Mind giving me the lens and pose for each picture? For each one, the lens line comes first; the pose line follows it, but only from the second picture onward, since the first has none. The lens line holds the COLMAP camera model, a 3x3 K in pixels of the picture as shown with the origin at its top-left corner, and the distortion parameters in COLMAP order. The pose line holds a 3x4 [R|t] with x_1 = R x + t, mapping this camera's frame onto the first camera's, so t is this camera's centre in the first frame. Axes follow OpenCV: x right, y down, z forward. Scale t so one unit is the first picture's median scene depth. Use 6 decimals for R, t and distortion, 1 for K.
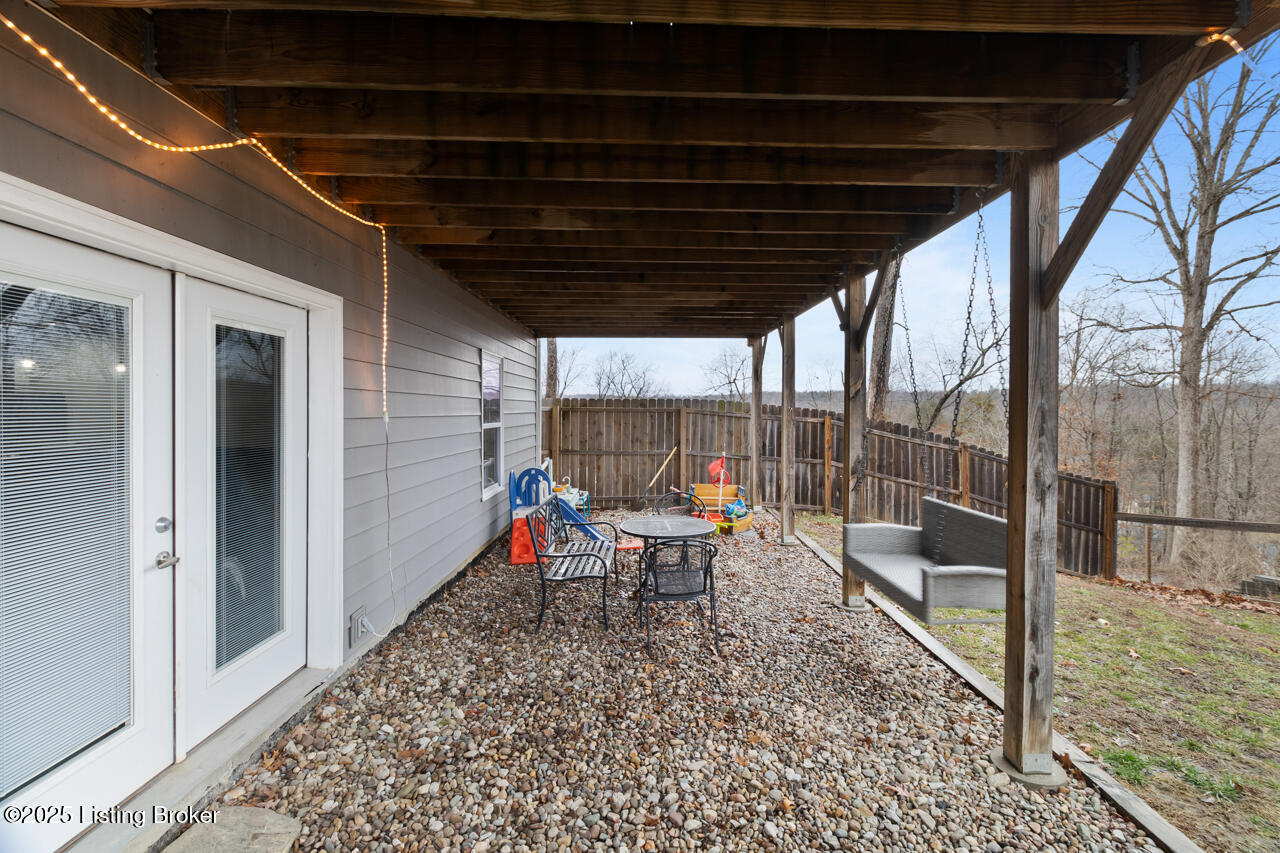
lens RADIAL K [[590.2, 0, 647.3], [0, 590.2, 417.7], [0, 0, 1]] dist [0.013432, 0.000916]
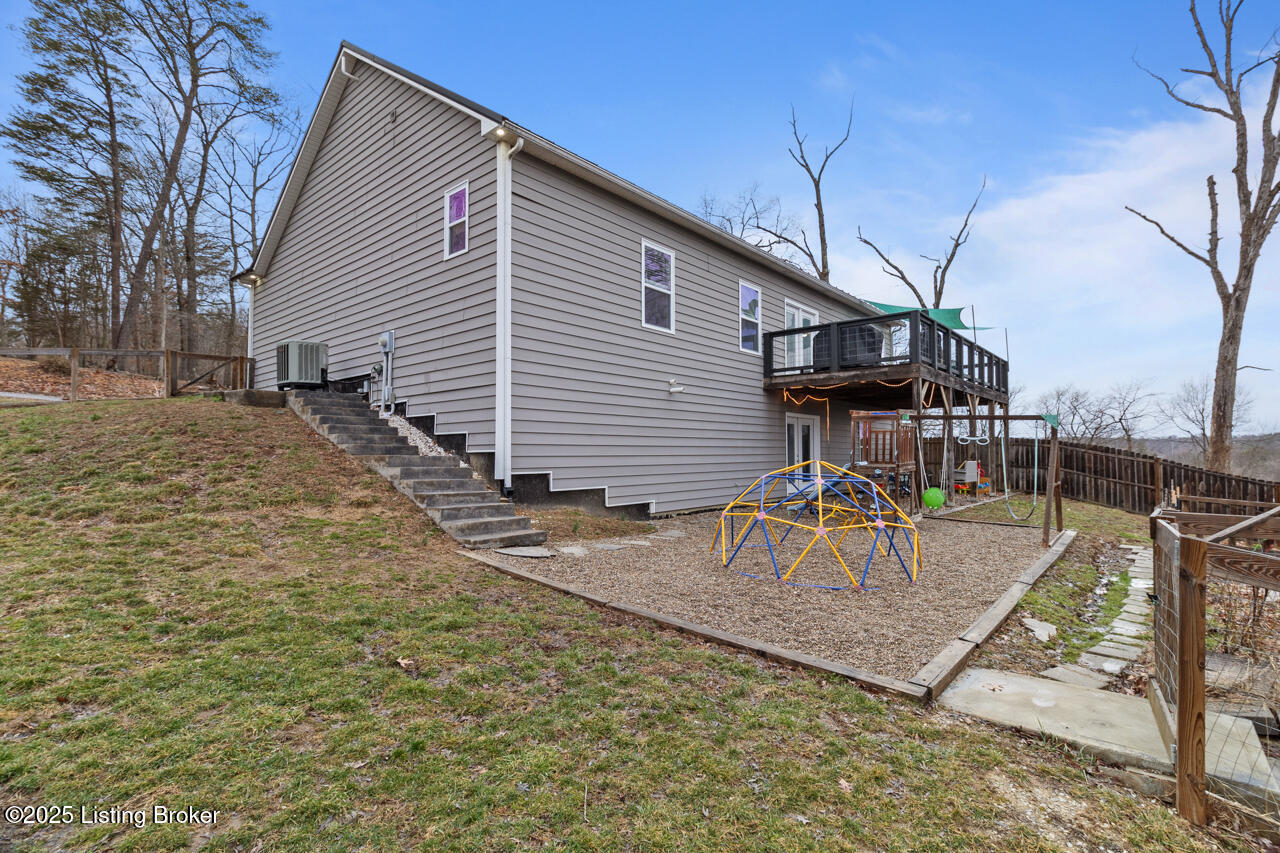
lens RADIAL K [[590.2, 0, 663.9], [0, 590.2, 439.6], [0, 0, 1]] dist [0.013432, 0.000916]
pose [[0.764118, -0.020611, -0.644747, 0.557534], [-0.004868, 0.999277, -0.037713, 0.061059], [0.645058, 0.031956, 0.763465, -1.205281]]
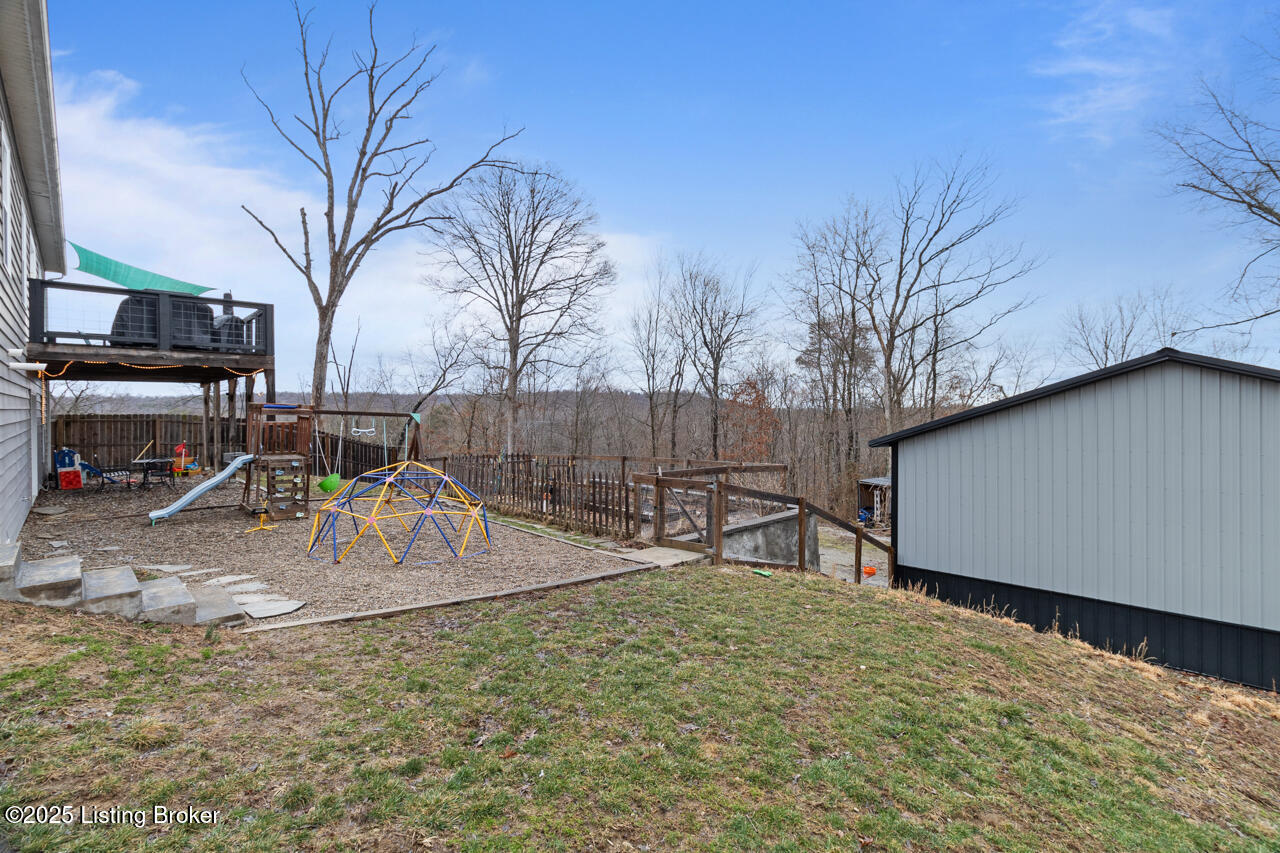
lens RADIAL K [[590.2, 0, 643.7], [0, 590.2, 419.5], [0, 0, 1]] dist [0.013432, 0.000916]
pose [[0.736300, -0.015814, 0.676470, -0.080453], [0.016049, 0.999854, 0.005906, -0.001455], [-0.676465, 0.006509, 0.736446, -1.405070]]
